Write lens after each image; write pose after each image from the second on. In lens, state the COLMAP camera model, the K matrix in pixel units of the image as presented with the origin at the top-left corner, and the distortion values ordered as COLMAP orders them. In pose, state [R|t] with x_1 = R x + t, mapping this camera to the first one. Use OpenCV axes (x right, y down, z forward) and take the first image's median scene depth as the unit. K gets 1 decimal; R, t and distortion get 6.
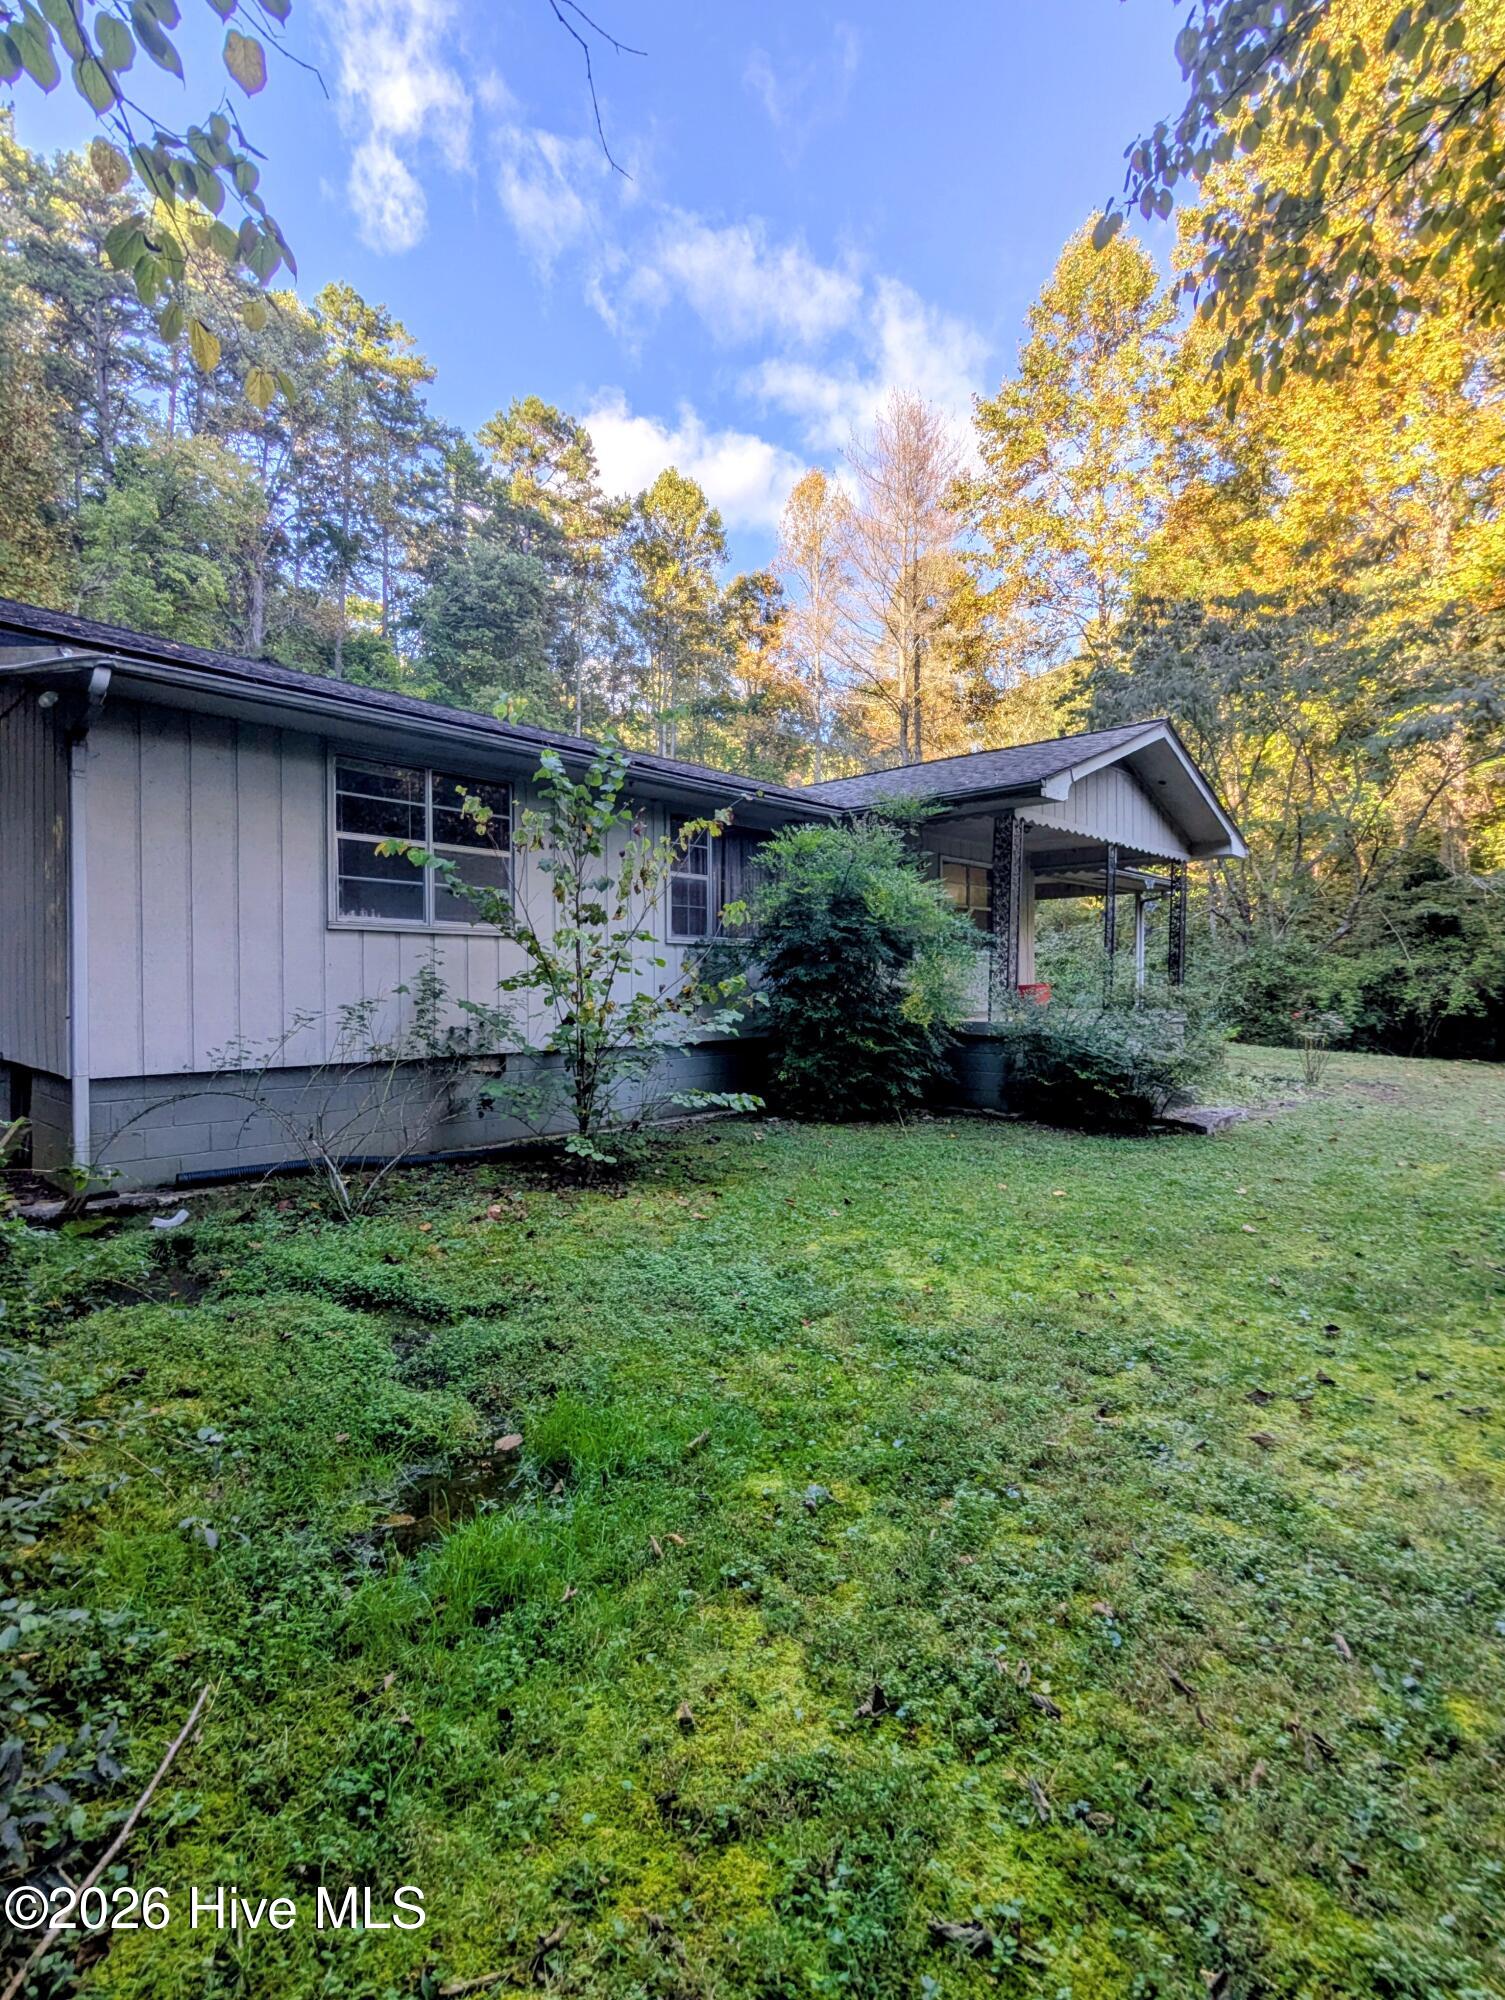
lens RADIAL K [[951.3, 0, 748.8], [0, 951.3, 996.1], [0, 0, 1]] dist [-0.002295, 0.001903]
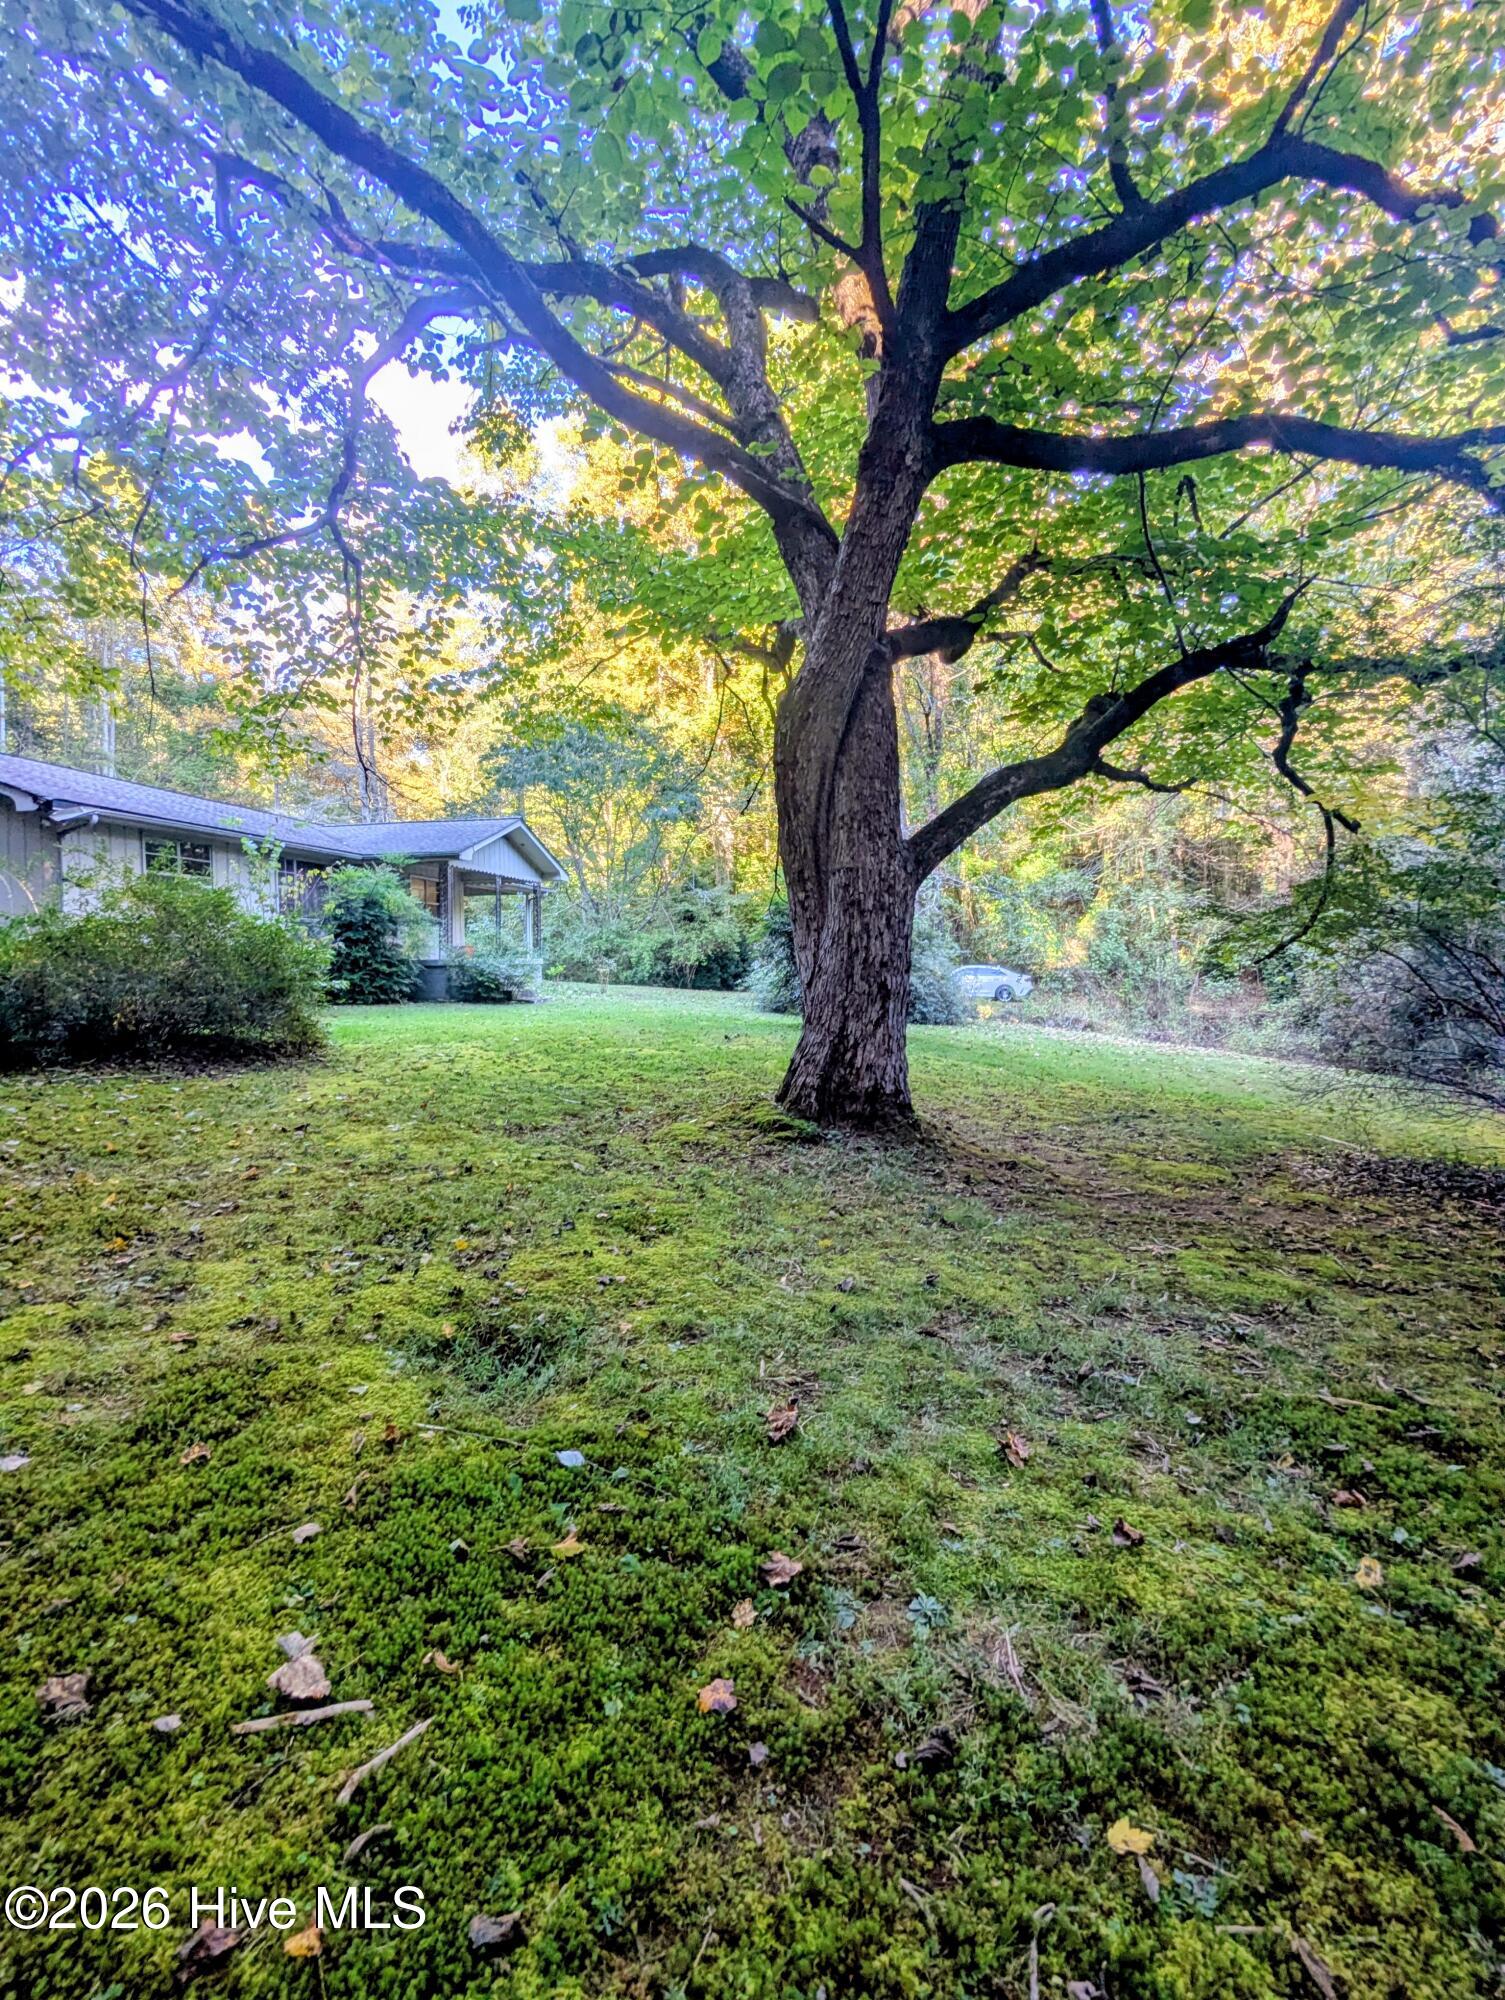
lens RADIAL K [[951.3, 0, 748.8], [0, 951.3, 996.1], [0, 0, 1]] dist [-0.002295, 0.001903]
pose [[0.846465, -0.030862, 0.531549, -0.303090], [0.021265, 0.999482, 0.024166, 0.074694], [-0.532019, -0.009152, 0.846683, -1.204311]]
